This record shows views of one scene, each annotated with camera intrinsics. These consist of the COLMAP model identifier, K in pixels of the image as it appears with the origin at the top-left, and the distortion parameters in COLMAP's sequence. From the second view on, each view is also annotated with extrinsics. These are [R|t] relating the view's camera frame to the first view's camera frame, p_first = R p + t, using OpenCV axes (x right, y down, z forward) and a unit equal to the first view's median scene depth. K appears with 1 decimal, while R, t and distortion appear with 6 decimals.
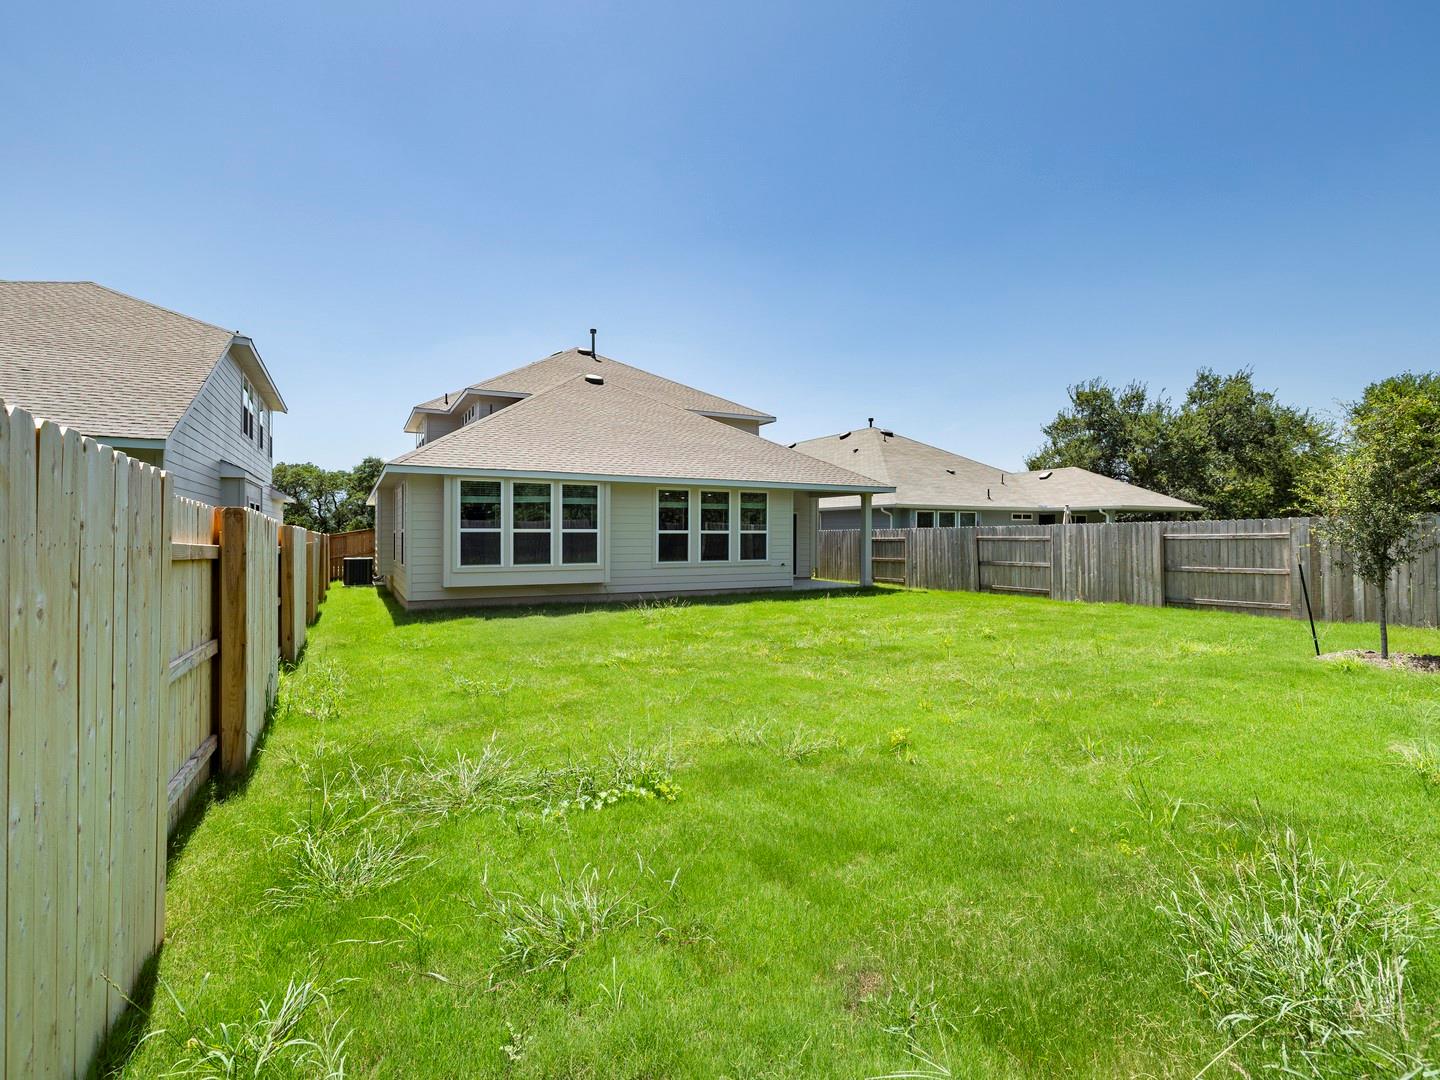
lens RADIAL K [[704.3, 0, 733.8], [0, 704.3, 531.7], [0, 0, 1]] dist [0.001774, 0.001511]
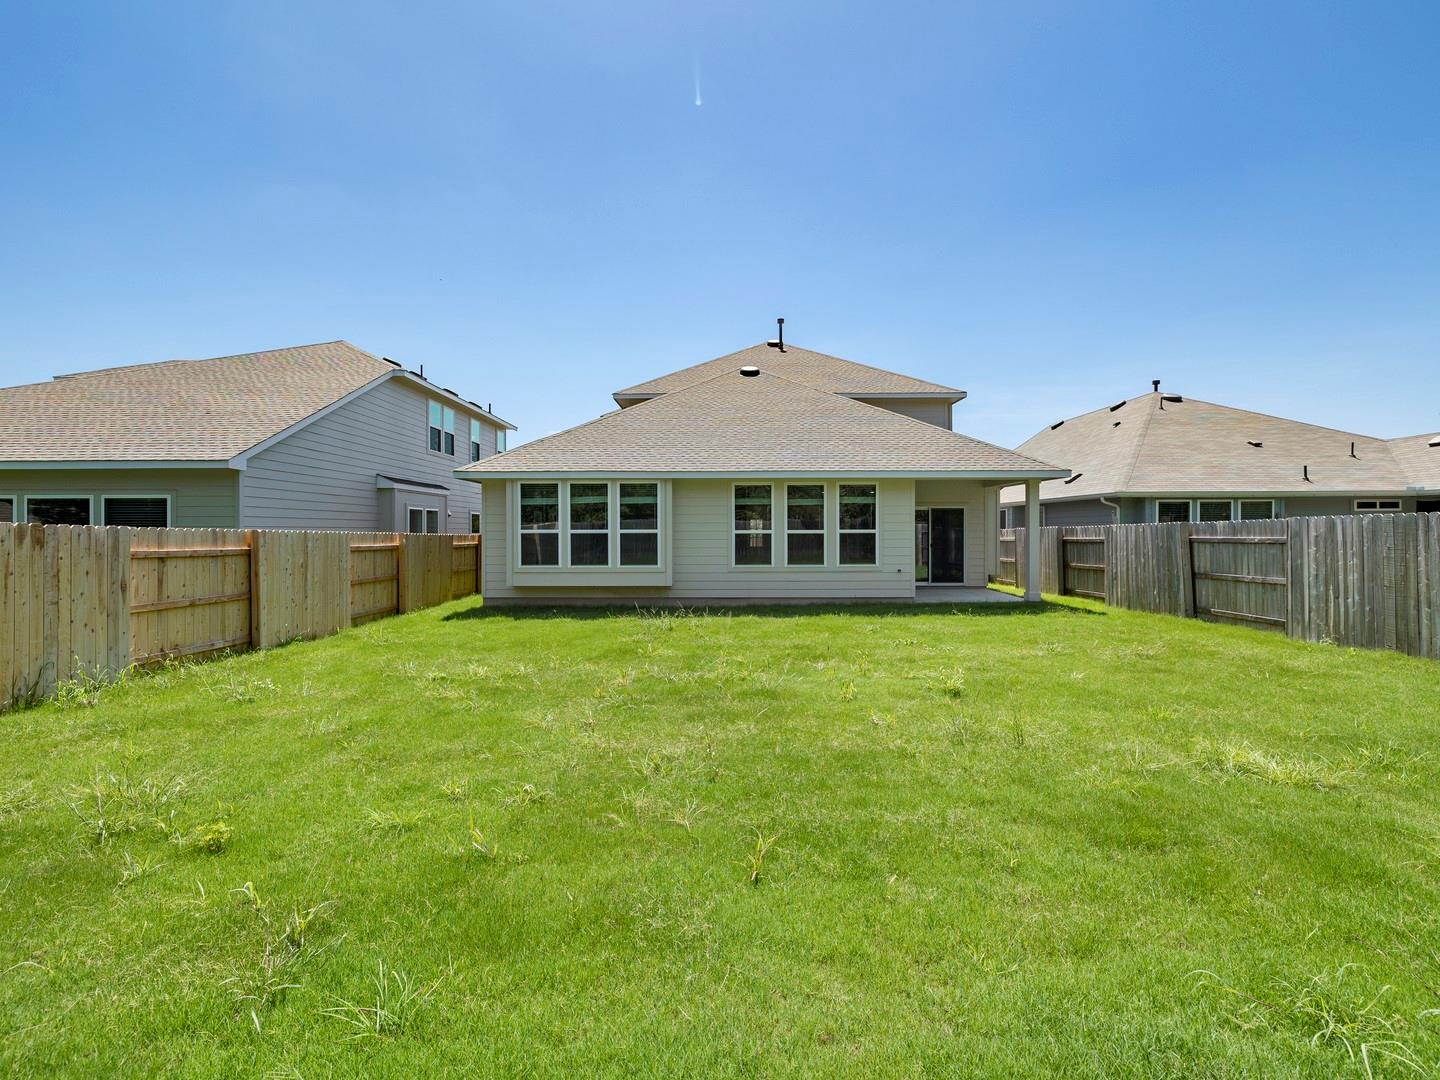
lens RADIAL K [[704.3, 0, 717.0], [0, 704.3, 540.0], [0, 0, 1]] dist [0.001774, 0.001511]
pose [[0.869813, 0.001259, -0.493380, 0.317580], [0.005236, 0.999917, 0.011783, -0.000010], [0.493353, -0.012832, 0.869734, 0.202224]]
